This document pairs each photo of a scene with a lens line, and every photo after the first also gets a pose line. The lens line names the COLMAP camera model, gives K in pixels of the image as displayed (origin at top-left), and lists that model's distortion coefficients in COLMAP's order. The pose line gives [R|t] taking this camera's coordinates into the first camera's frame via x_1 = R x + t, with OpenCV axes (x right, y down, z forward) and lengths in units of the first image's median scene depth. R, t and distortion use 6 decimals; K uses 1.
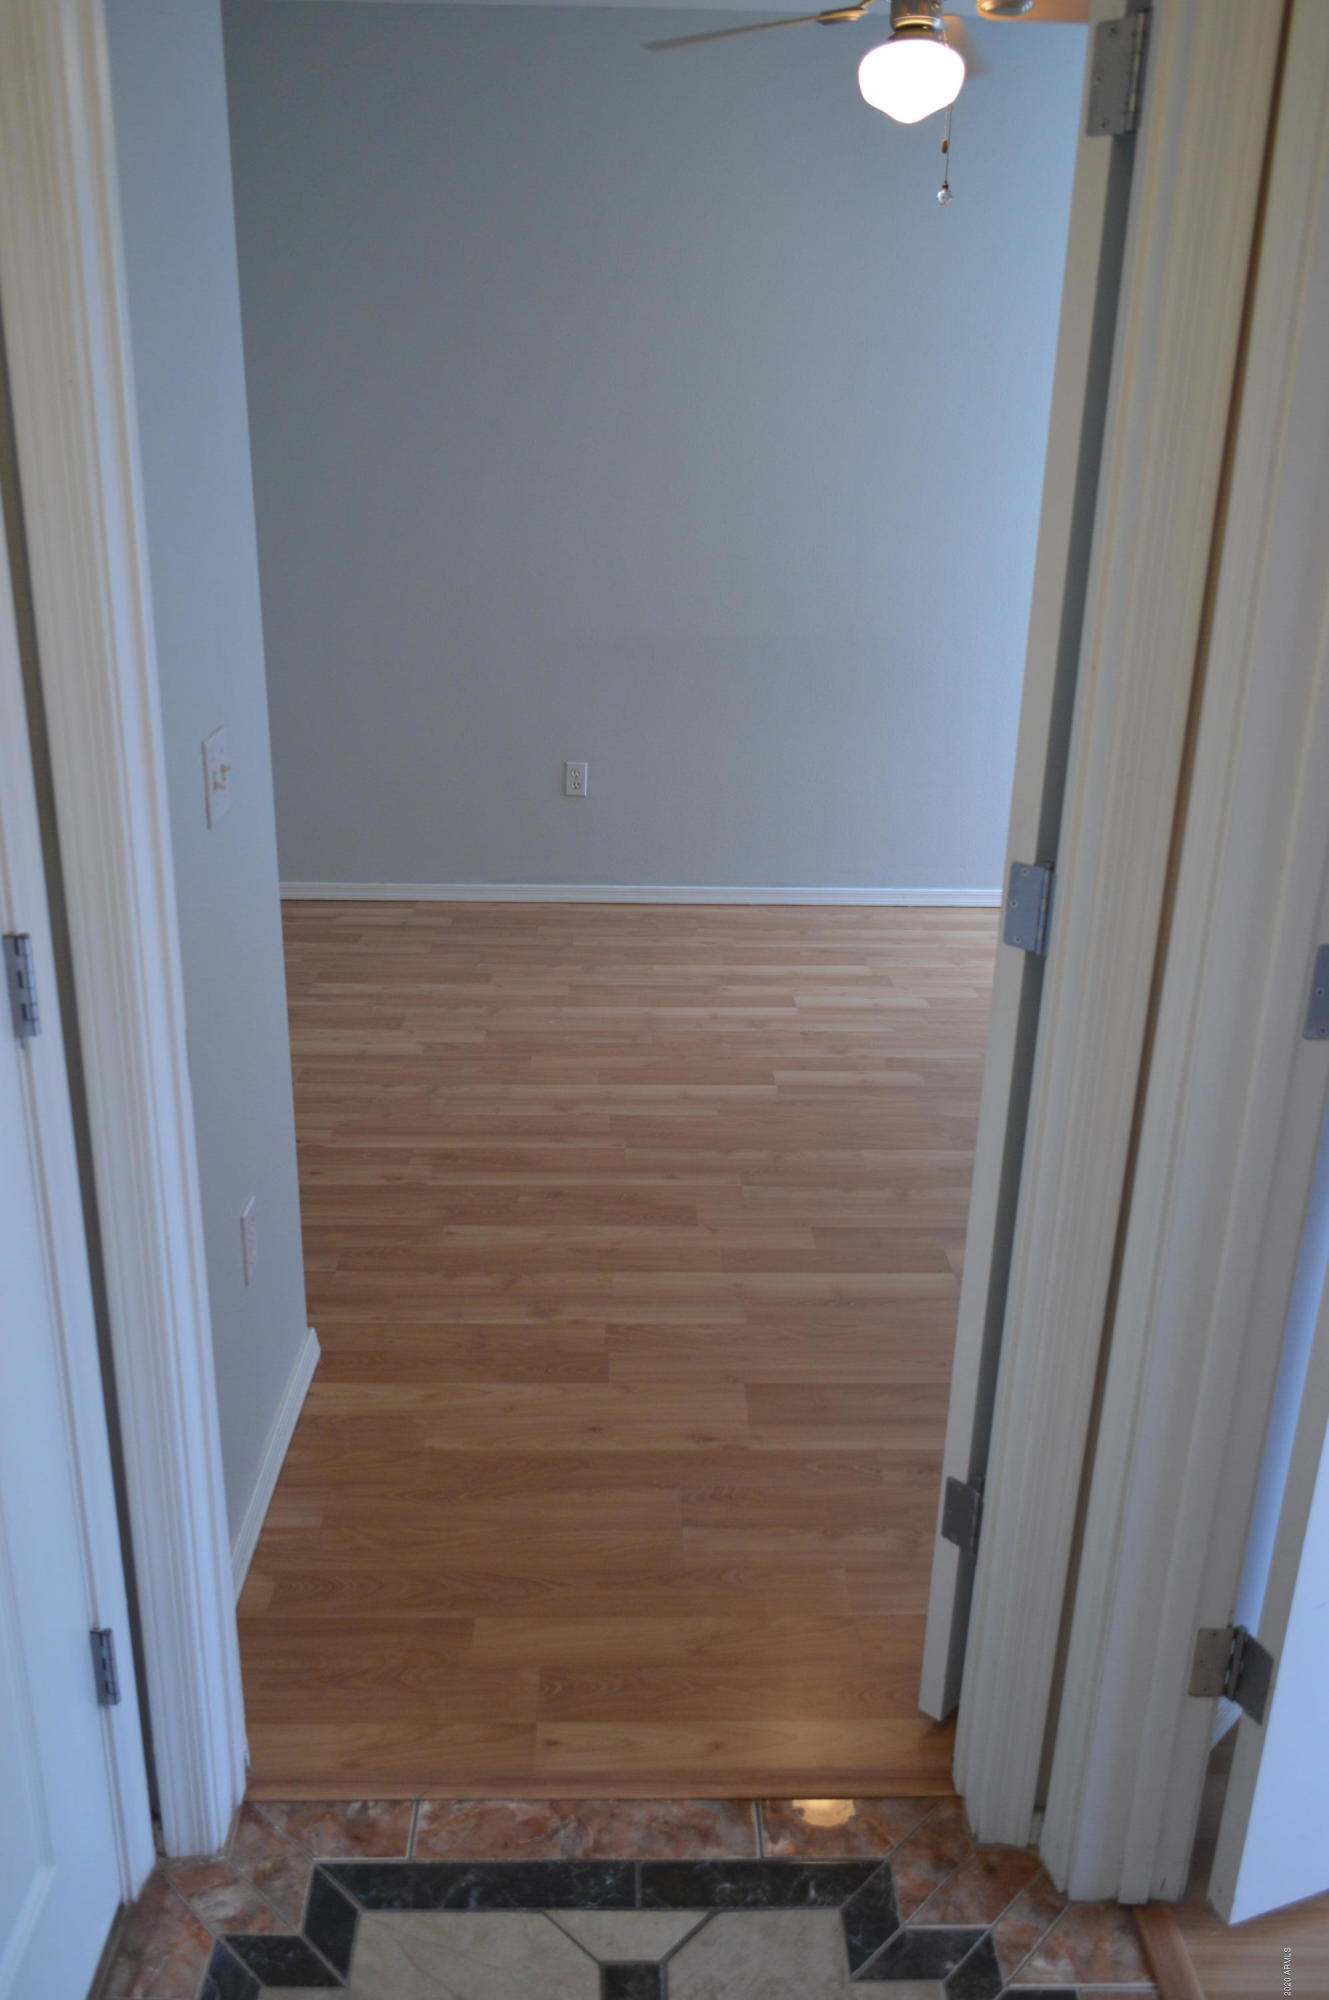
lens RADIAL K [[1575.8, 0, 651.5], [0, 1575.8, 1000.0], [0, 0, 1]] dist [-0.012687, 0.004063]
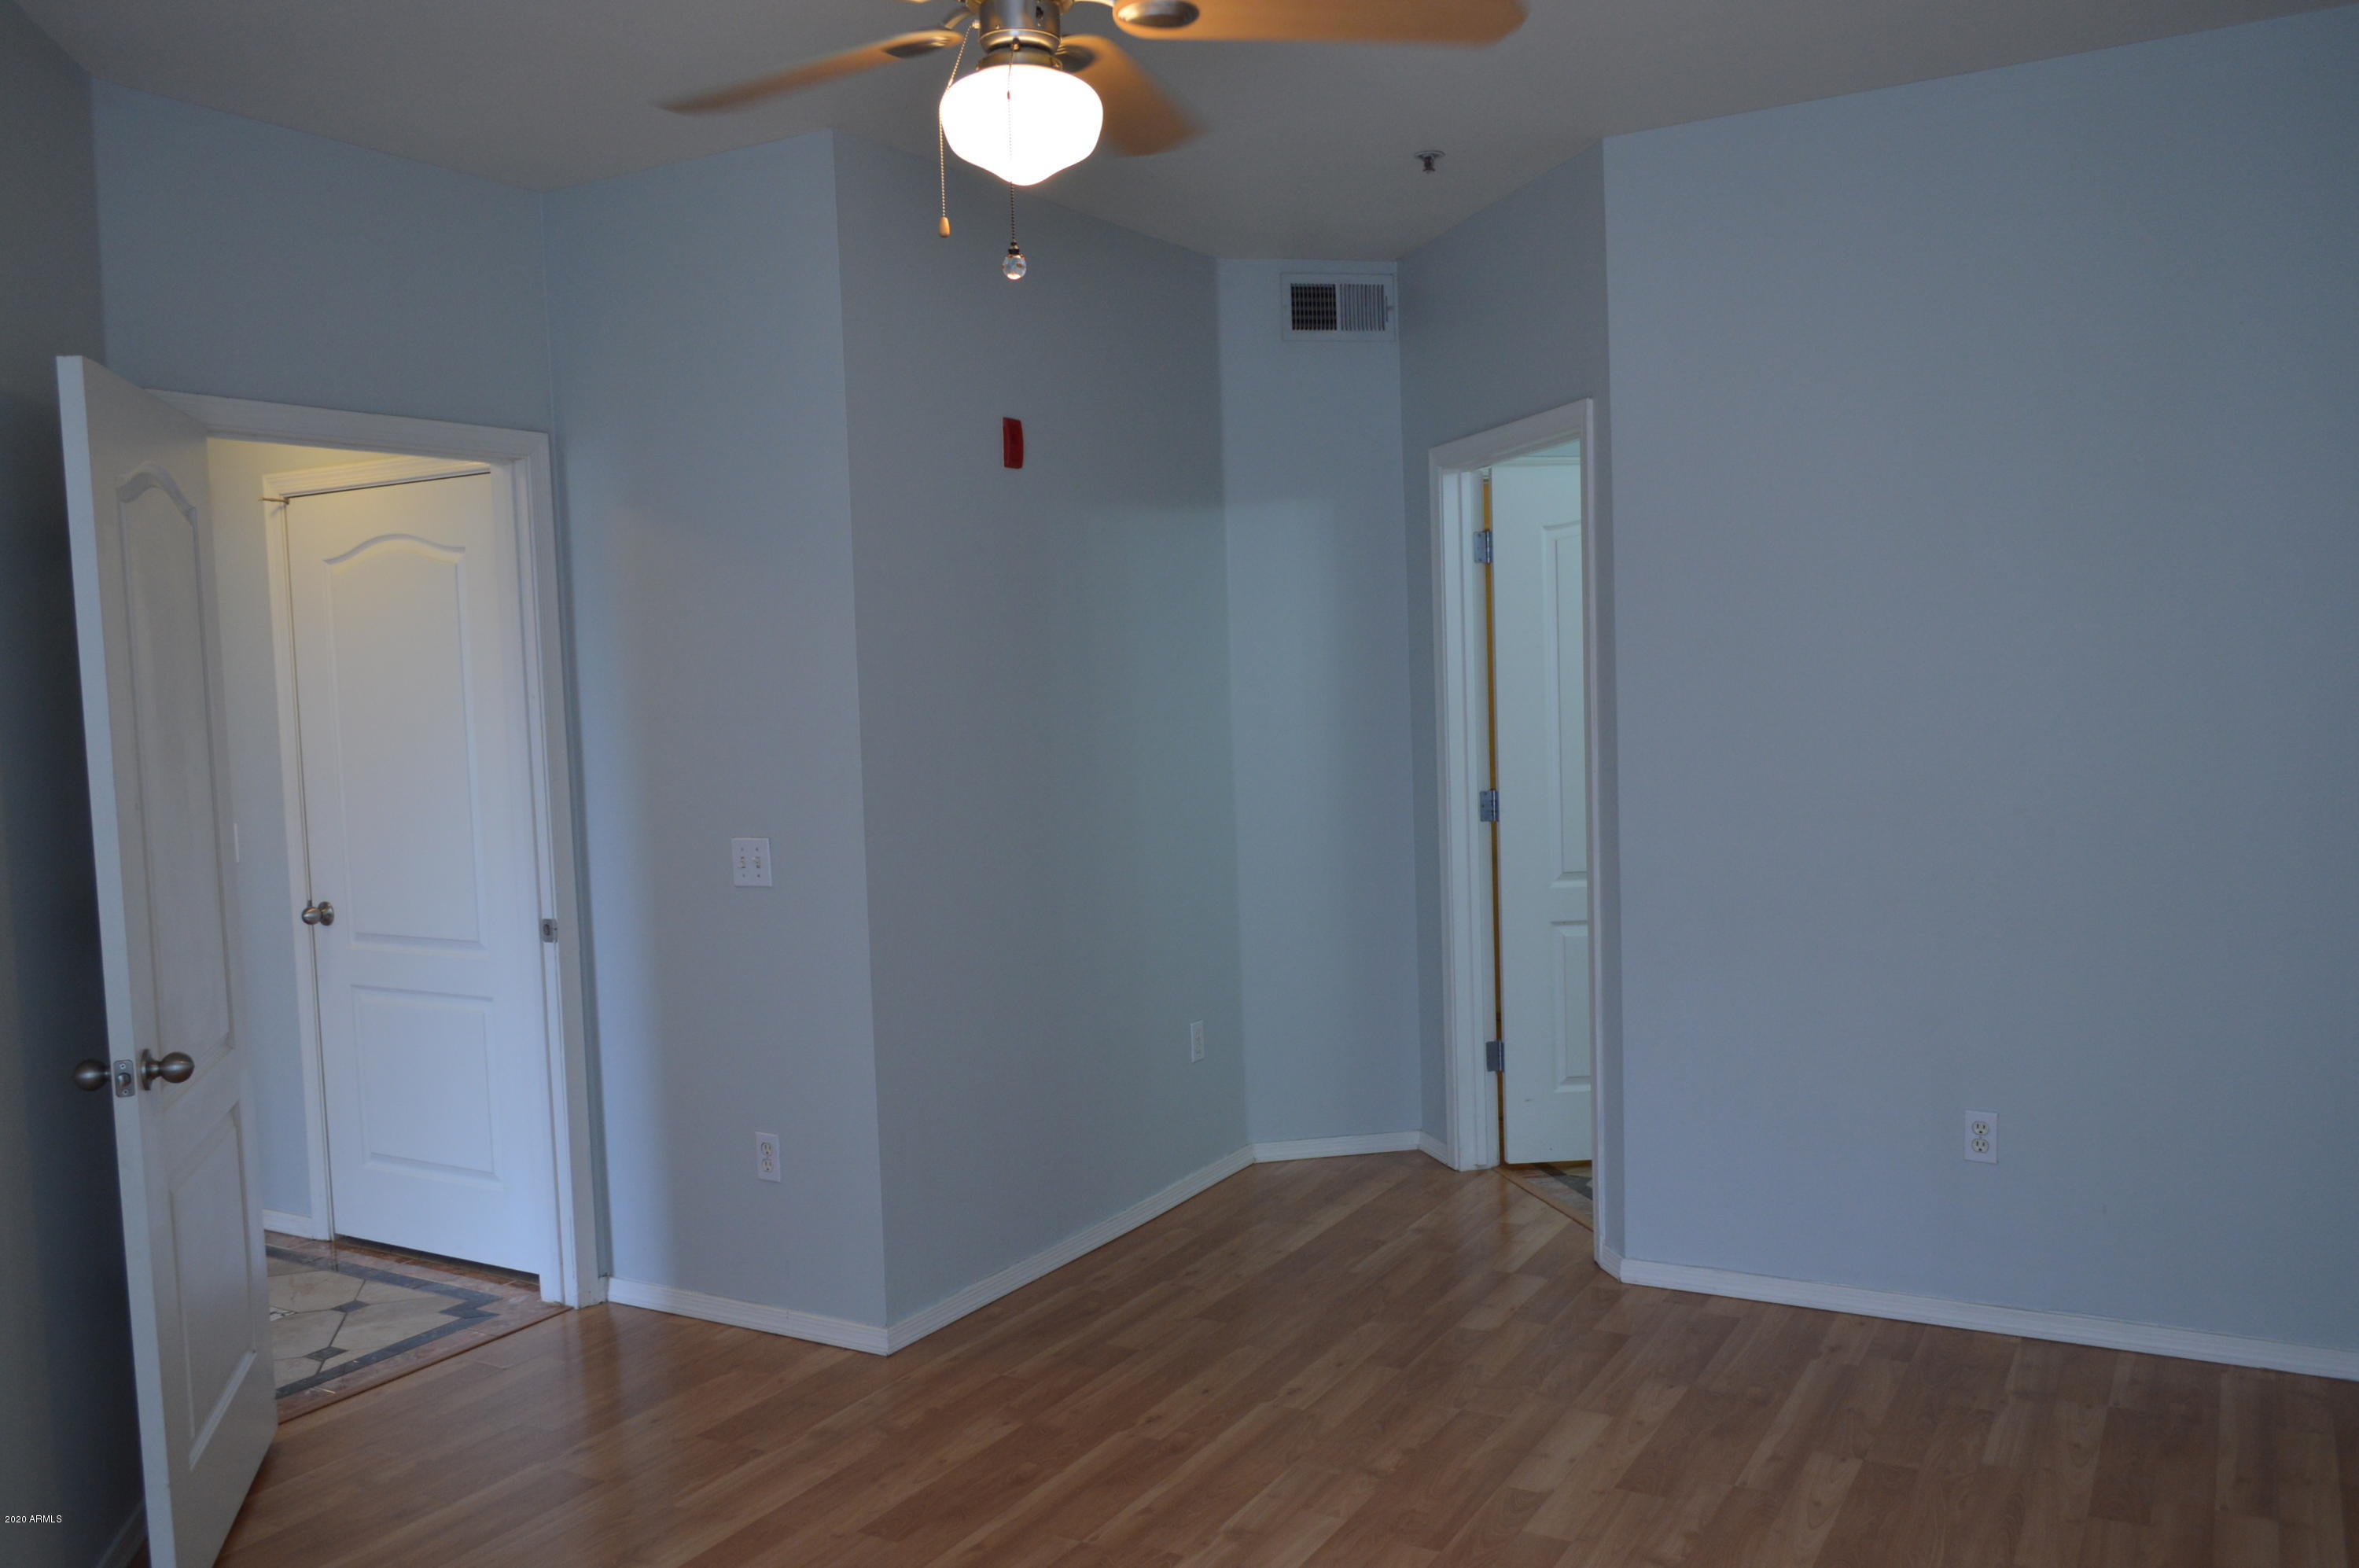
lens RADIAL K [[1855.9, 0, 1179.5], [0, 1855.9, 784.0], [0, 0, 1]] dist [-0.004446, -0.004732]
pose [[-0.525314, 0.052055, -0.849315, 1.358217], [-0.263831, 0.938973, 0.220733, -0.891299], [0.808974, 0.340030, -0.479522, 2.642479]]
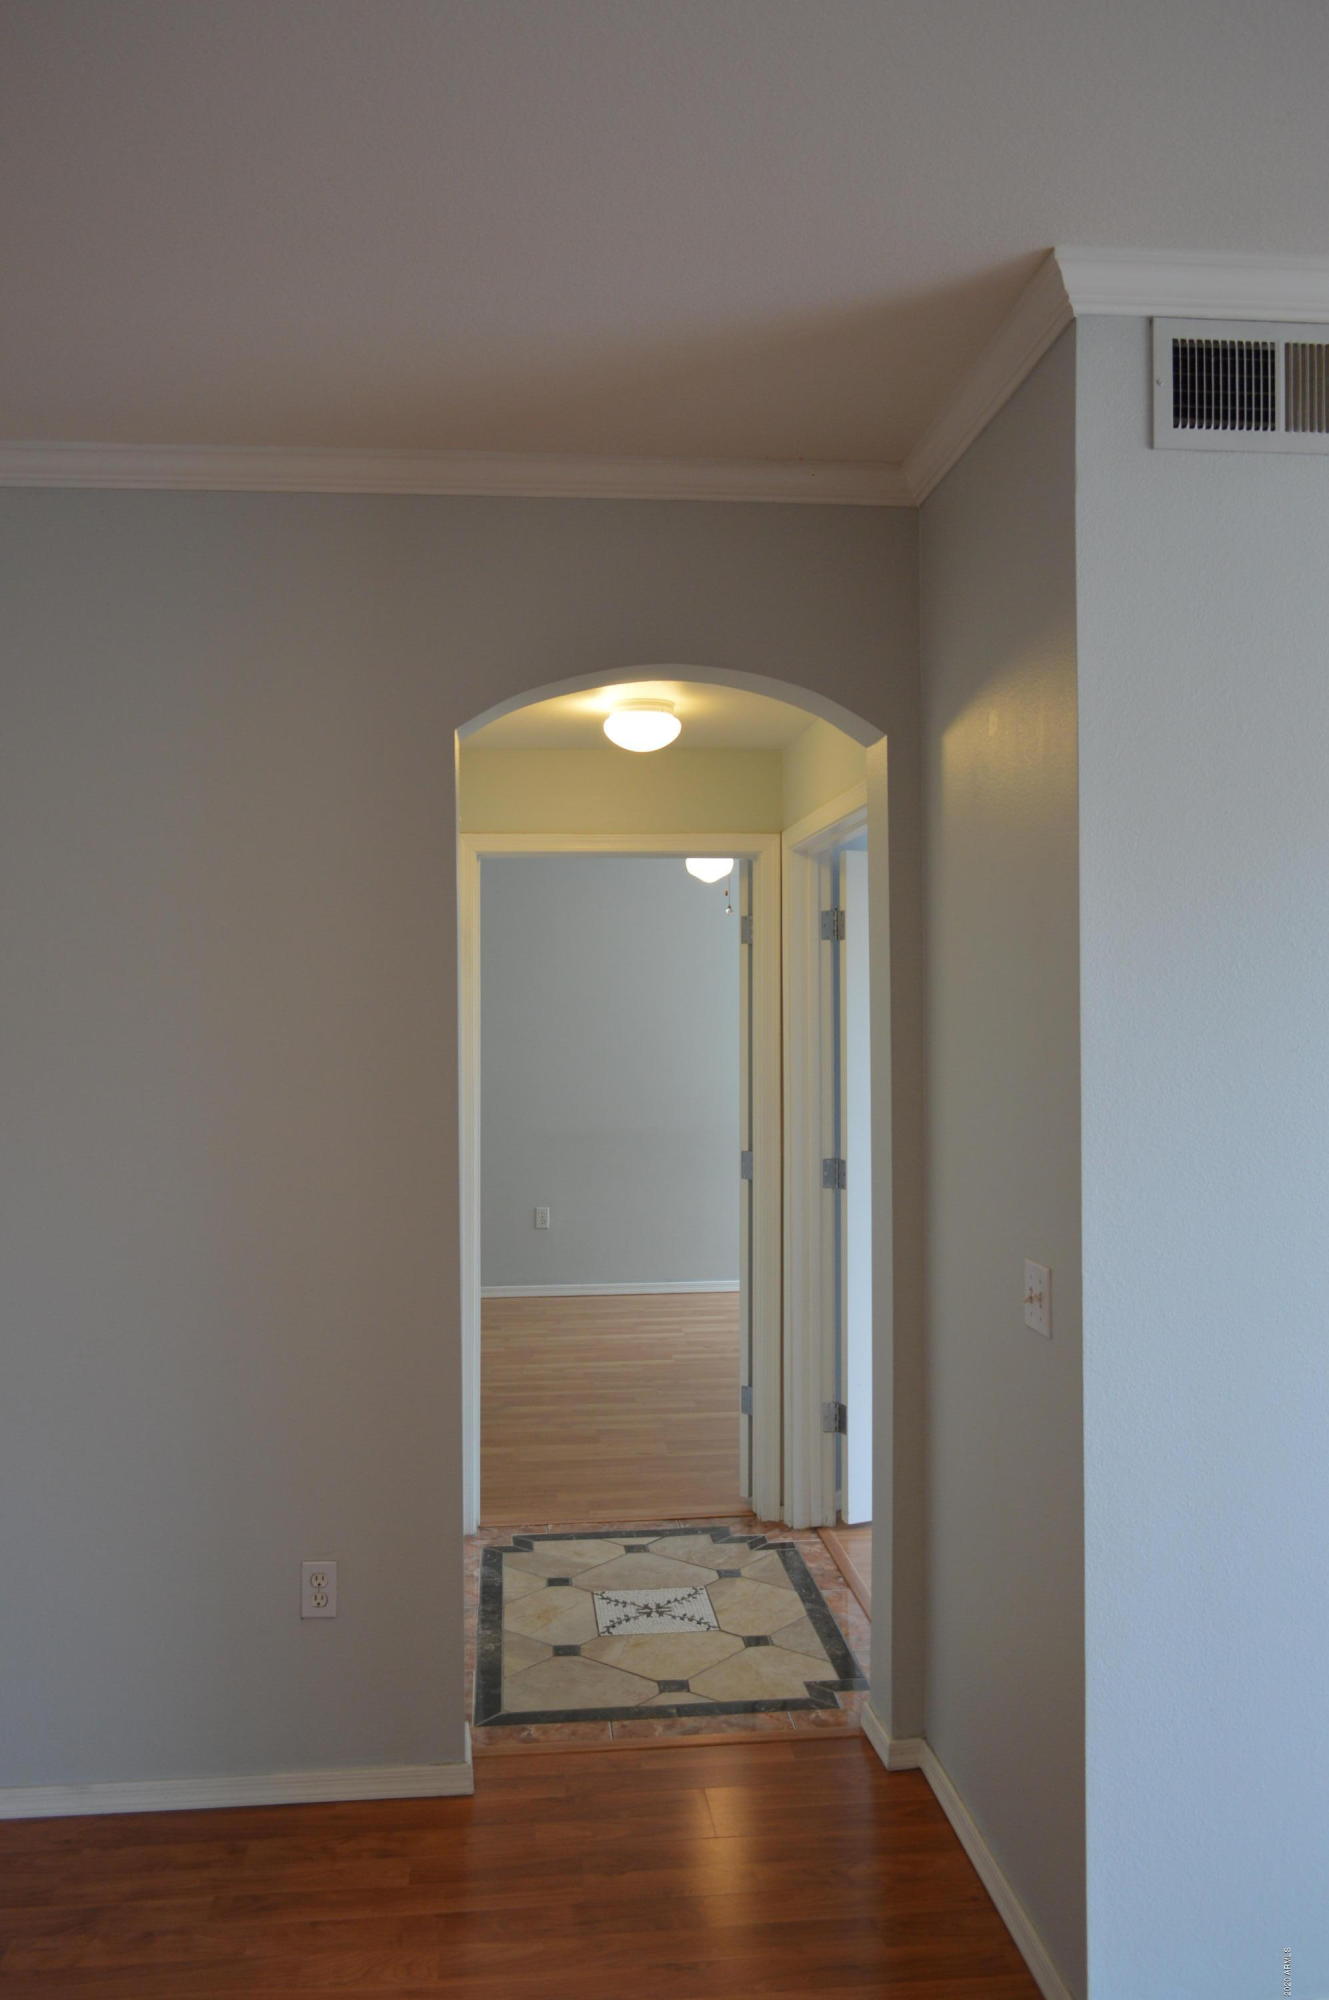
lens RADIAL K [[1575.8, 0, 651.5], [0, 1575.8, 1000.0], [0, 0, 1]] dist [-0.012687, 0.004063]
pose [[0.996741, -0.024763, 0.076777, -0.159478], [0.049569, 0.938861, -0.340708, 0.608303], [-0.063646, 0.343403, 0.937029, -1.786966]]
